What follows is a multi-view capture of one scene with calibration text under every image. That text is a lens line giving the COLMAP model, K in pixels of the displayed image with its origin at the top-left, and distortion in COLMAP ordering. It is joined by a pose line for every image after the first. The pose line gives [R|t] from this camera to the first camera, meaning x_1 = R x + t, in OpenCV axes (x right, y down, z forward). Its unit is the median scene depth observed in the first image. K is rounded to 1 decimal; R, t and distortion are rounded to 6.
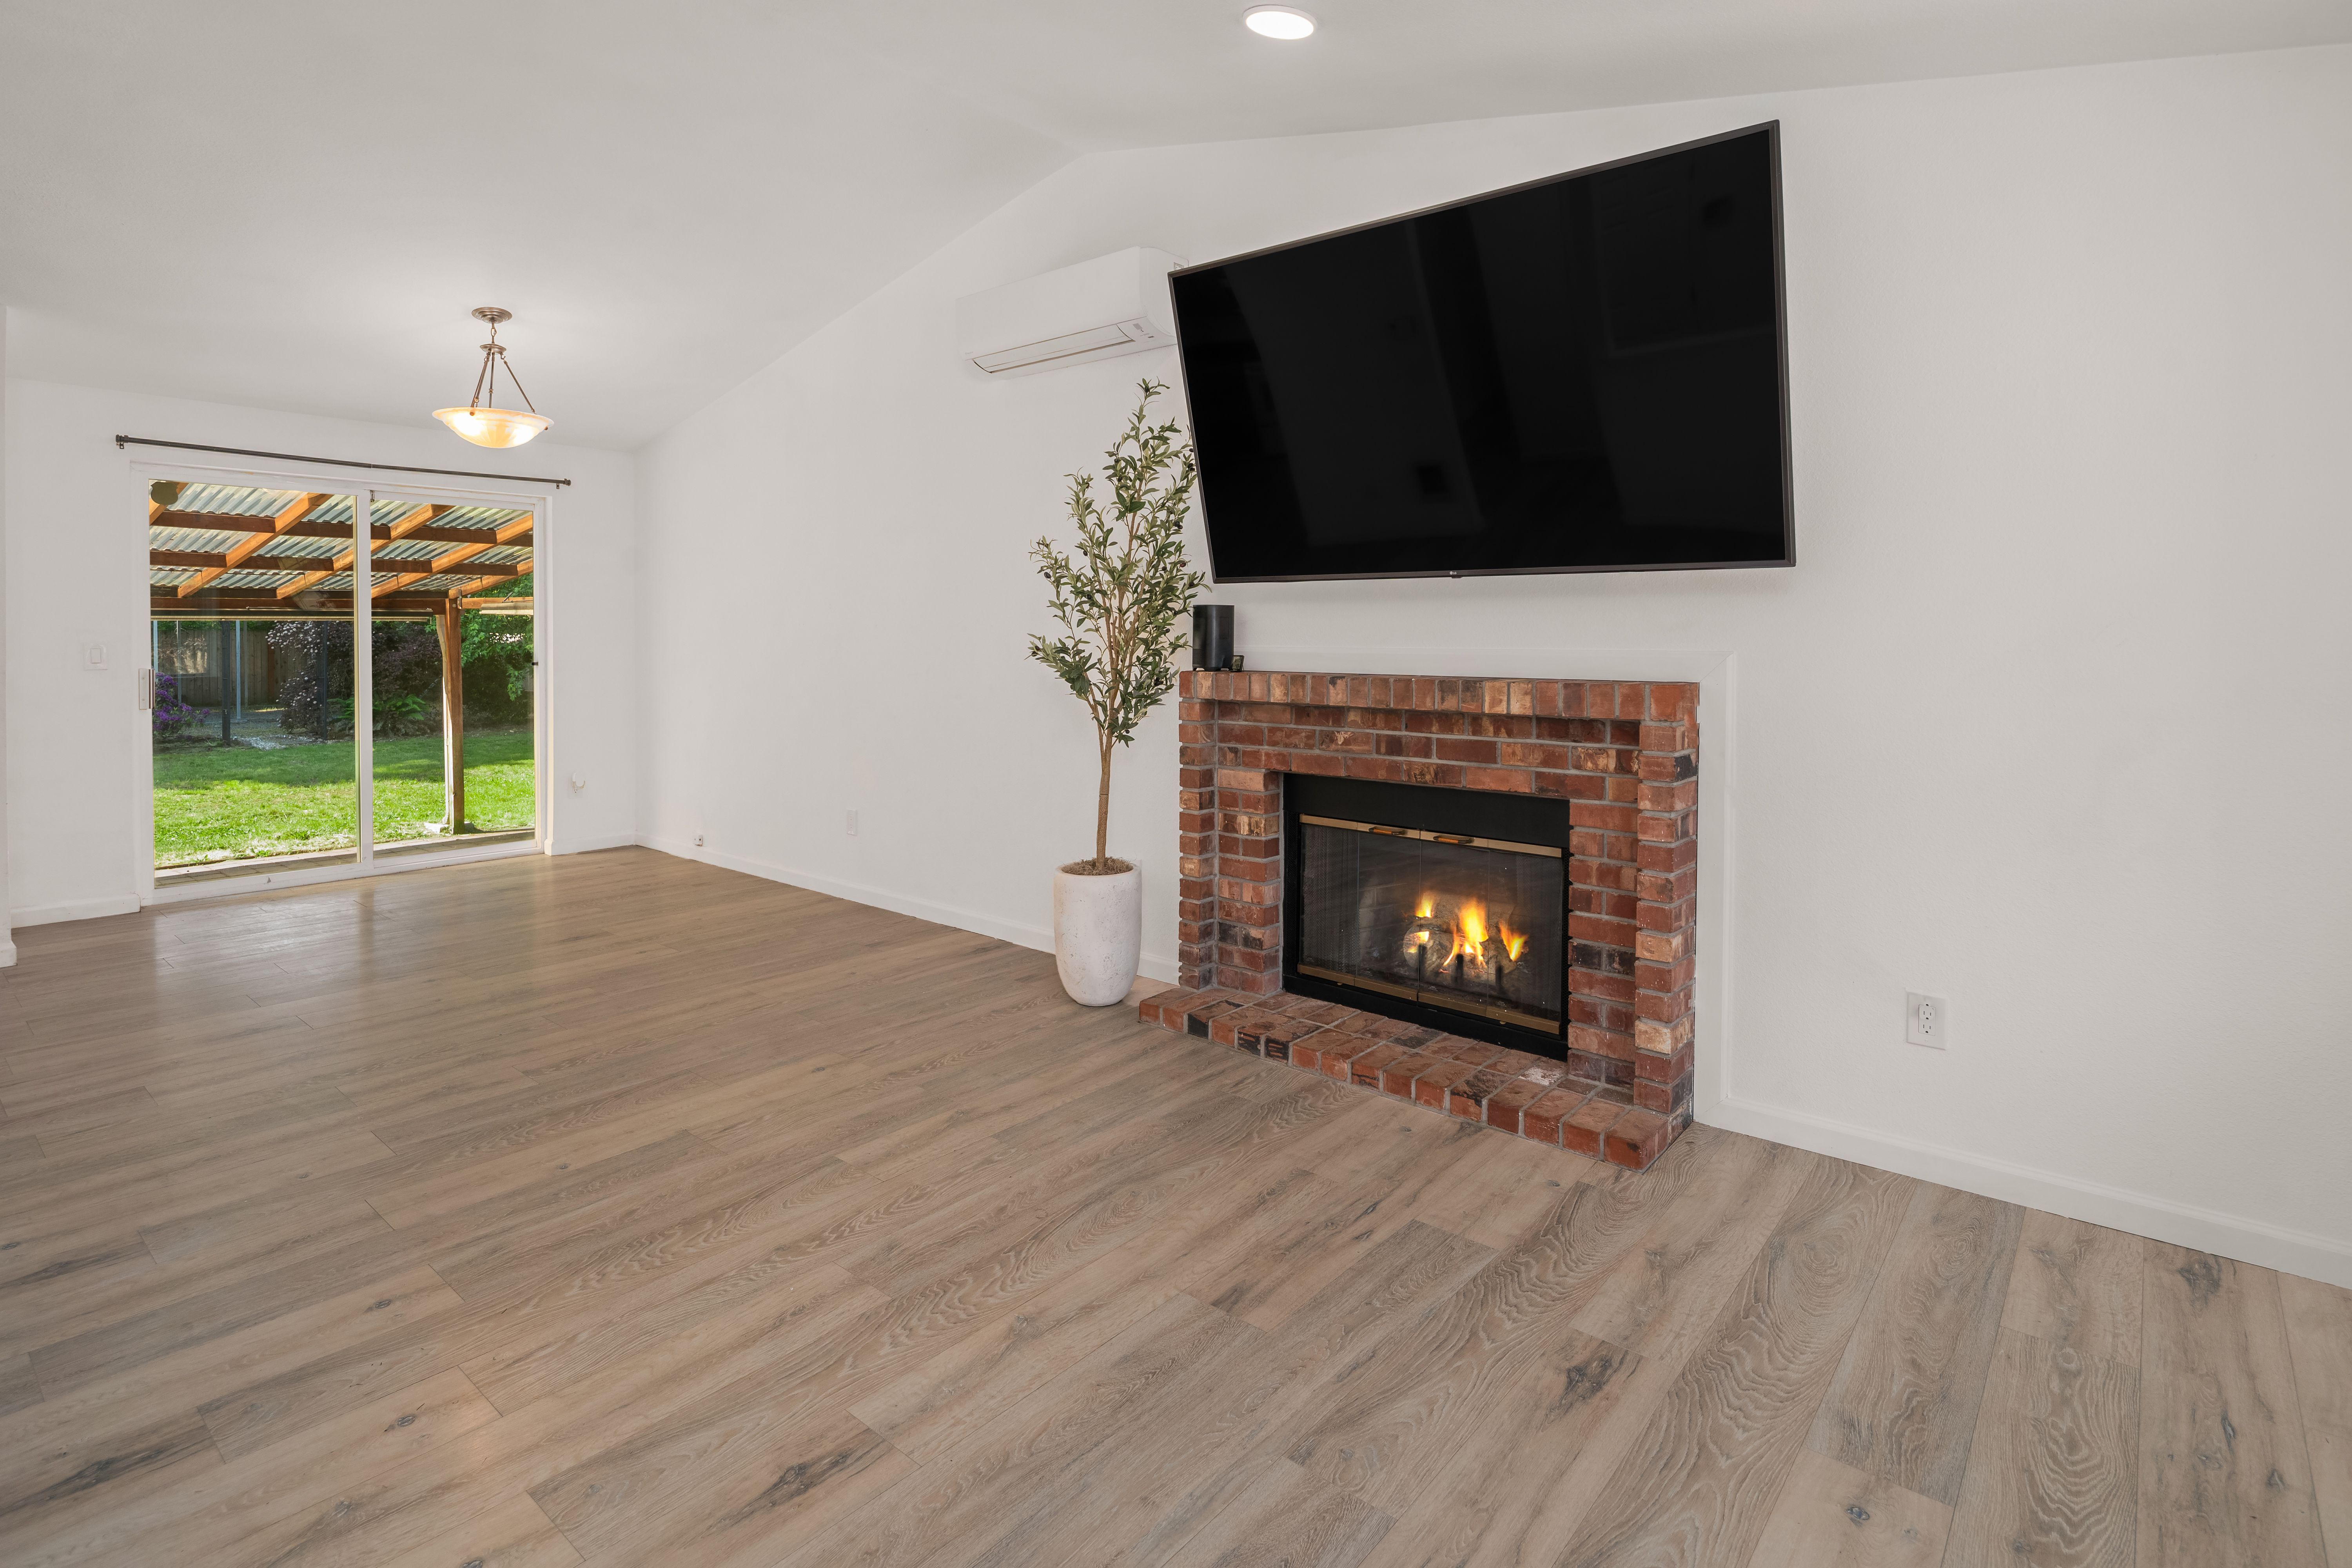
lens RADIAL K [[1160.8, 0, 1154.6], [0, 1160.8, 640.5], [0, 0, 1]] dist [0.003042, -0.002199]
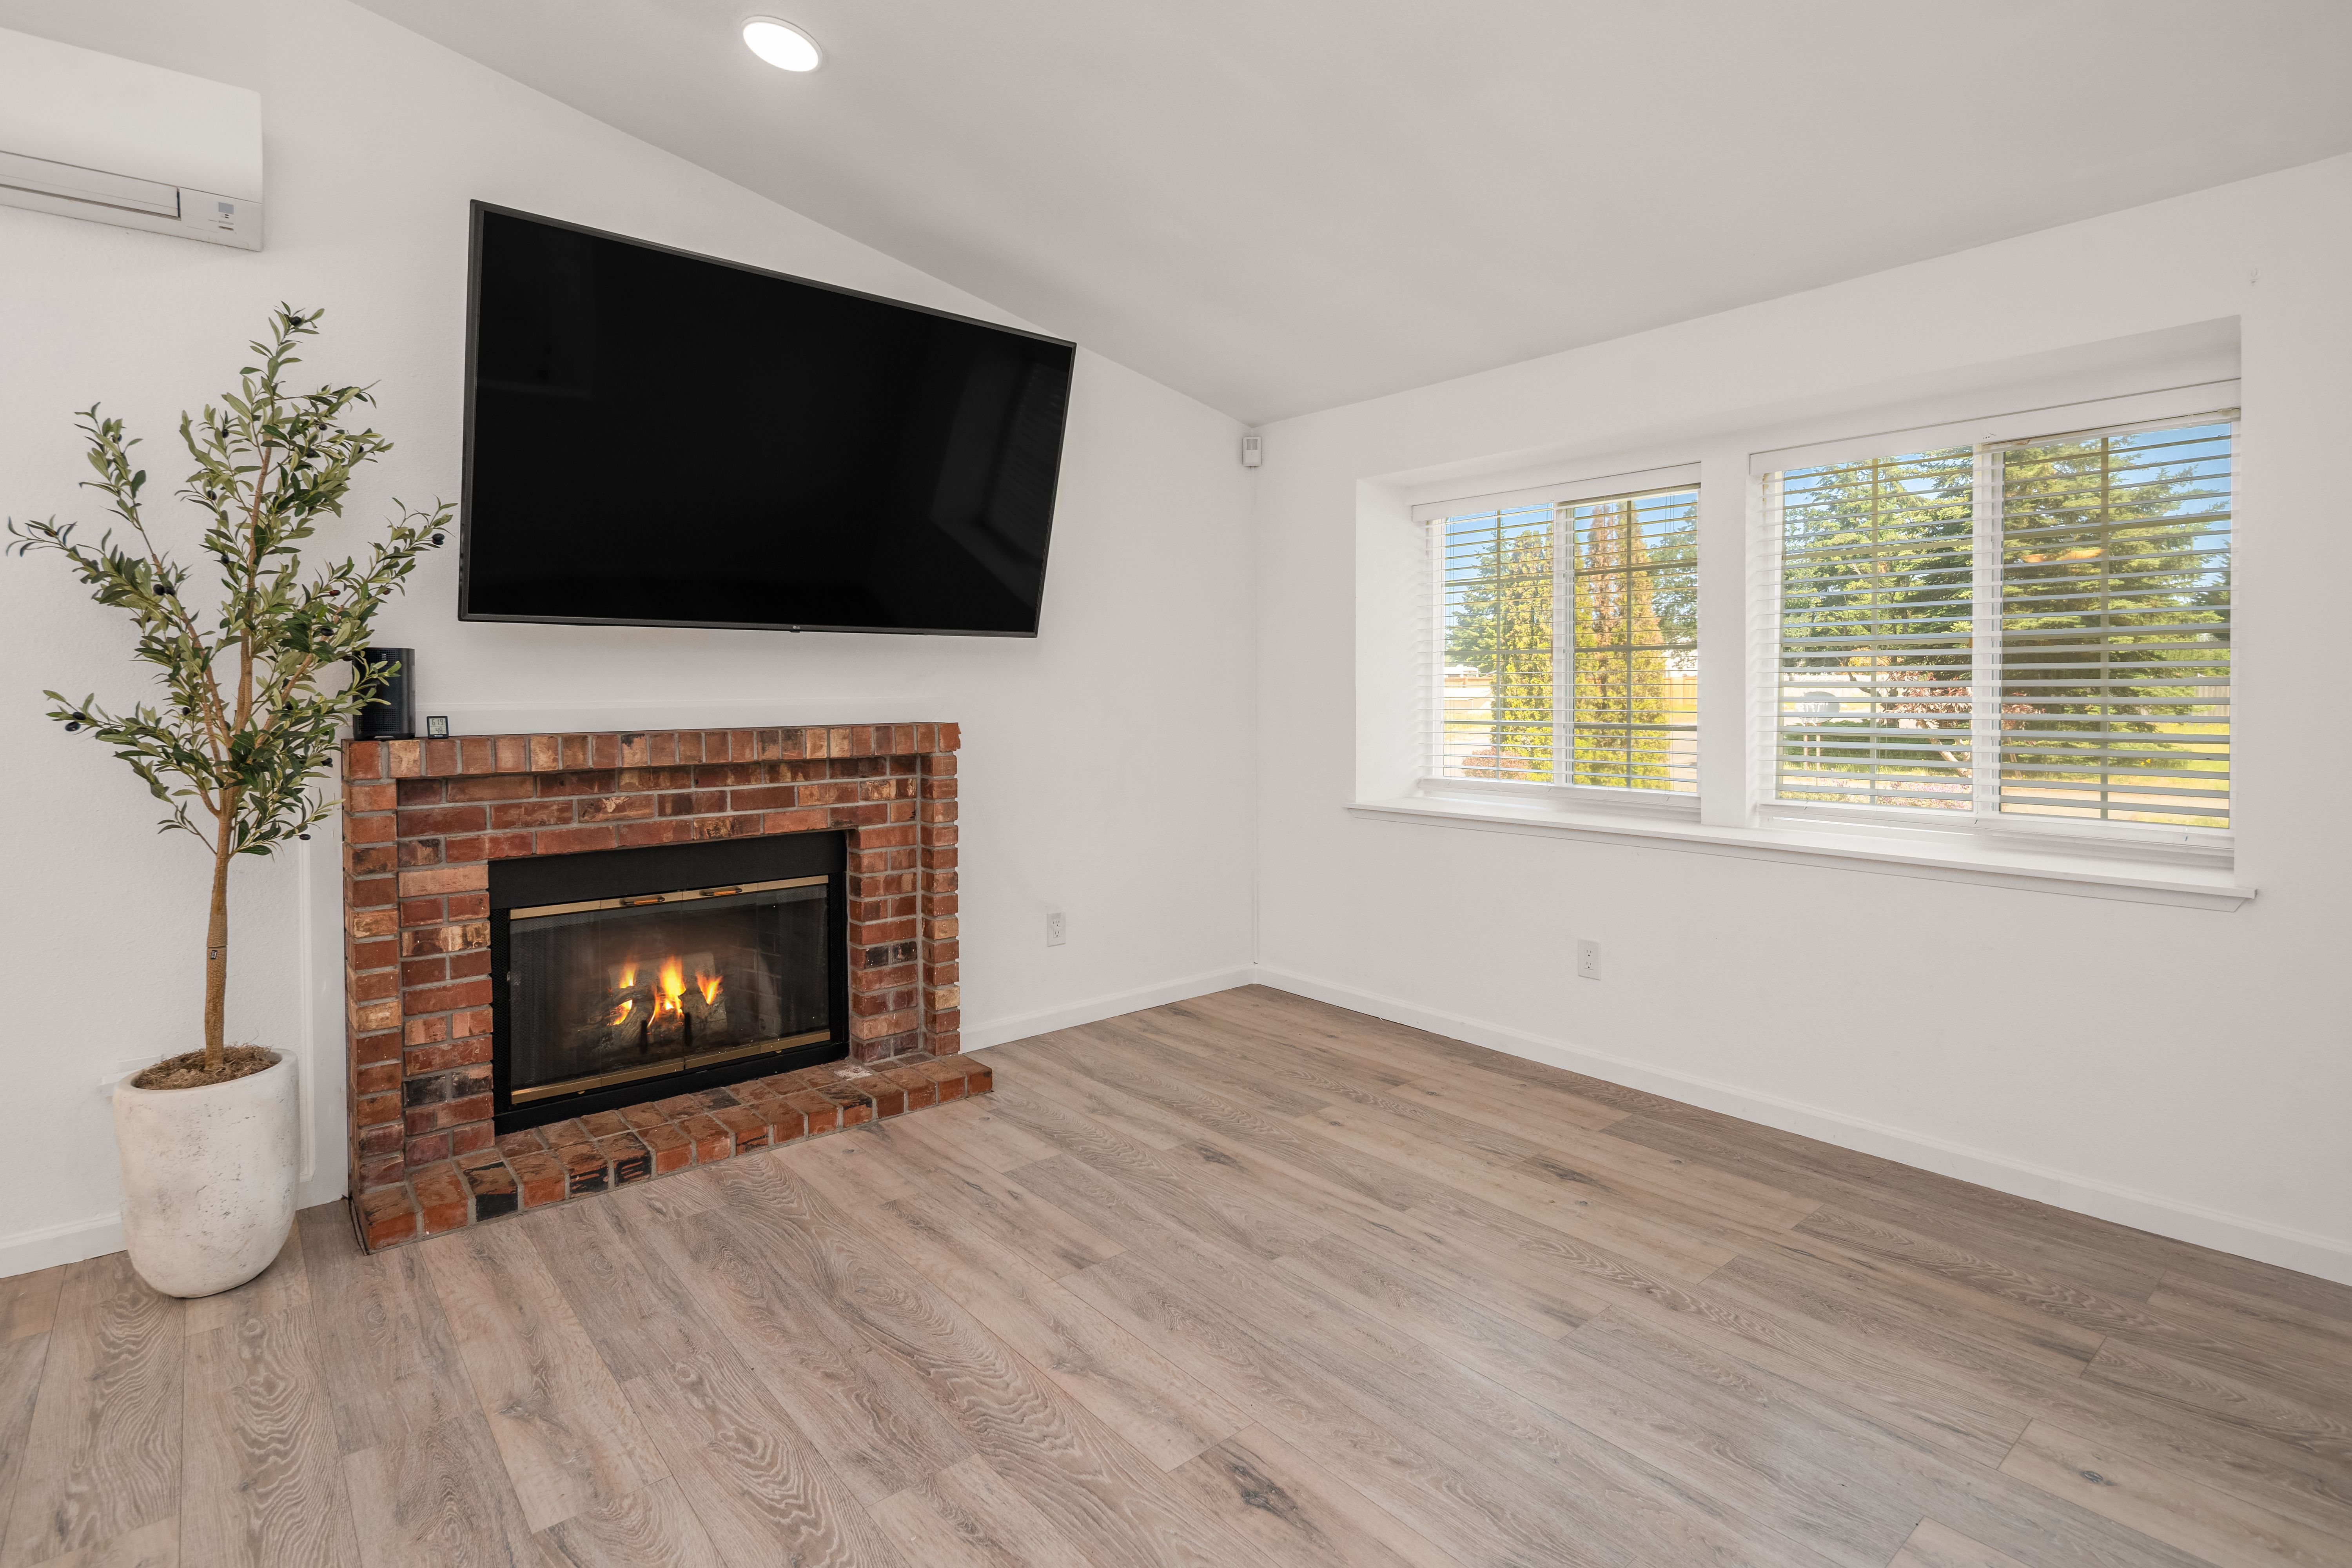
lens RADIAL K [[1160.8, 0, 1194.1], [0, 1160.8, 692.2], [0, 0, 1]] dist [0.003042, -0.002199]
pose [[0.150305, -0.010894, 0.988580, -0.739977], [0.011145, 0.999894, 0.009324, -0.005409], [-0.988577, 0.009616, 0.150411, 0.494958]]
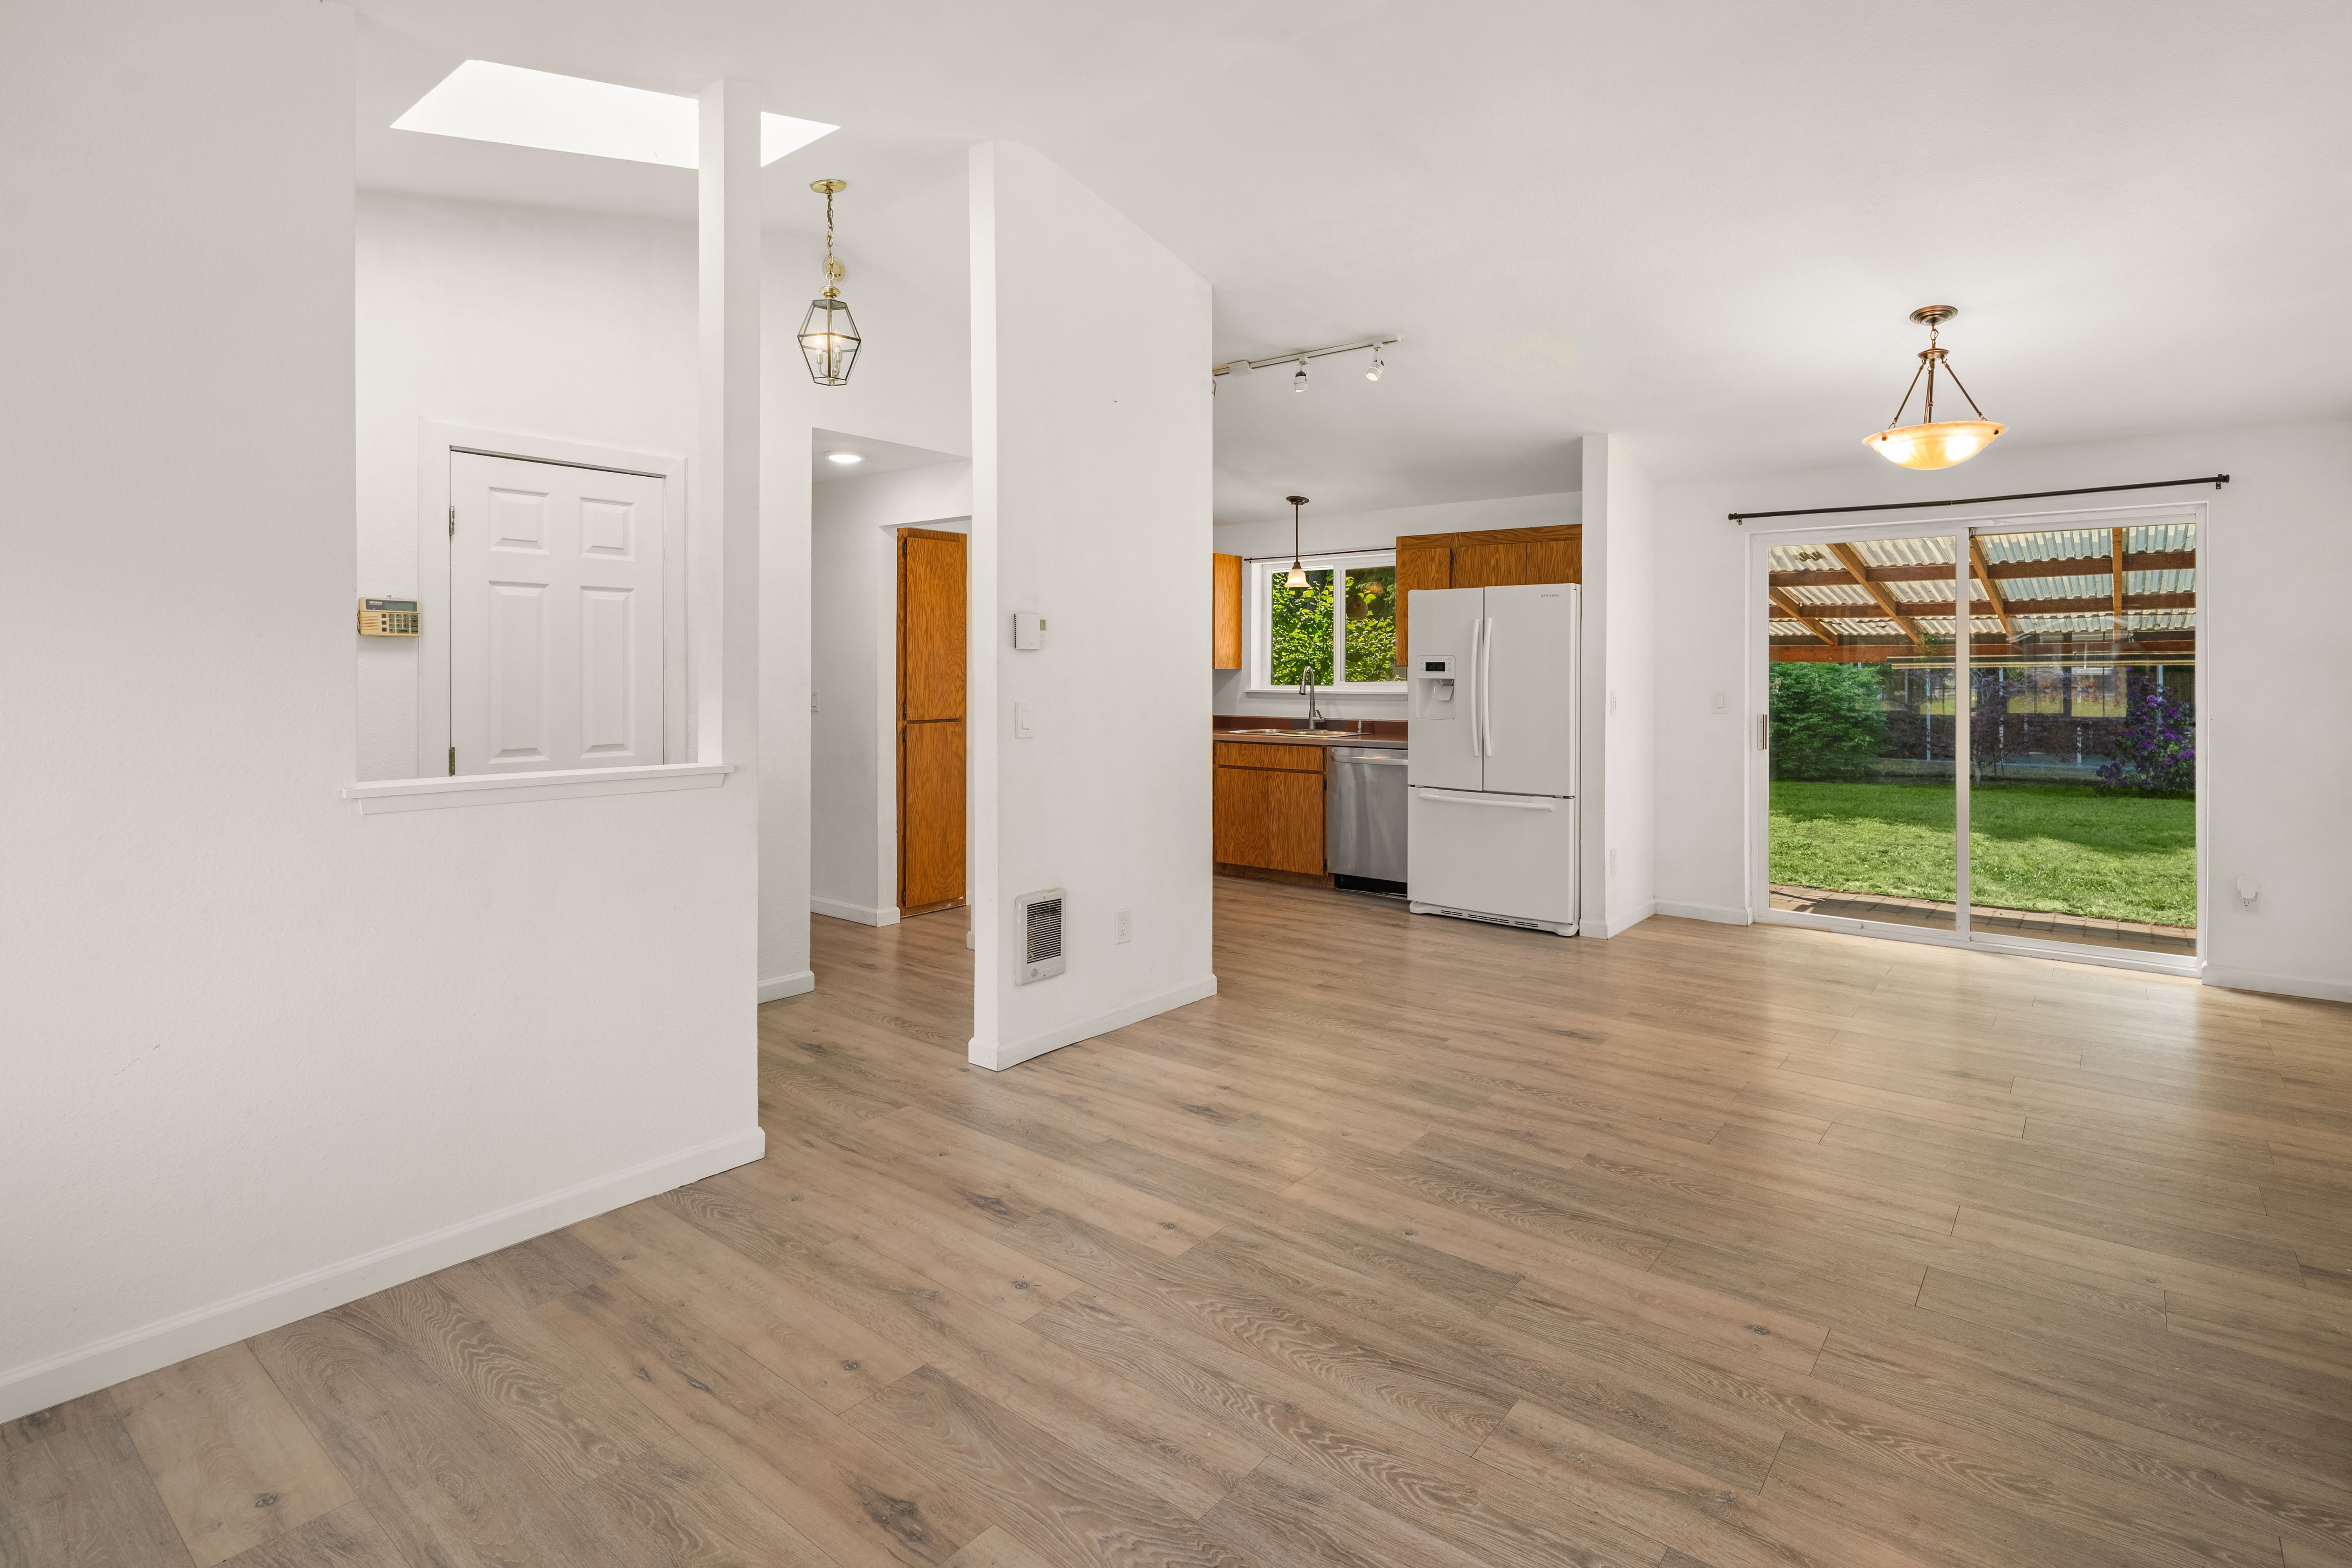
lens RADIAL K [[1160.8, 0, 1194.4], [0, 1160.8, 674.1], [0, 0, 1]] dist [0.003042, -0.002199]
pose [[0.039924, 0.001974, -0.999201, 0.416295], [-0.006322, 0.999979, 0.001722, -0.022750], [0.999183, 0.006248, 0.039936, 0.675412]]
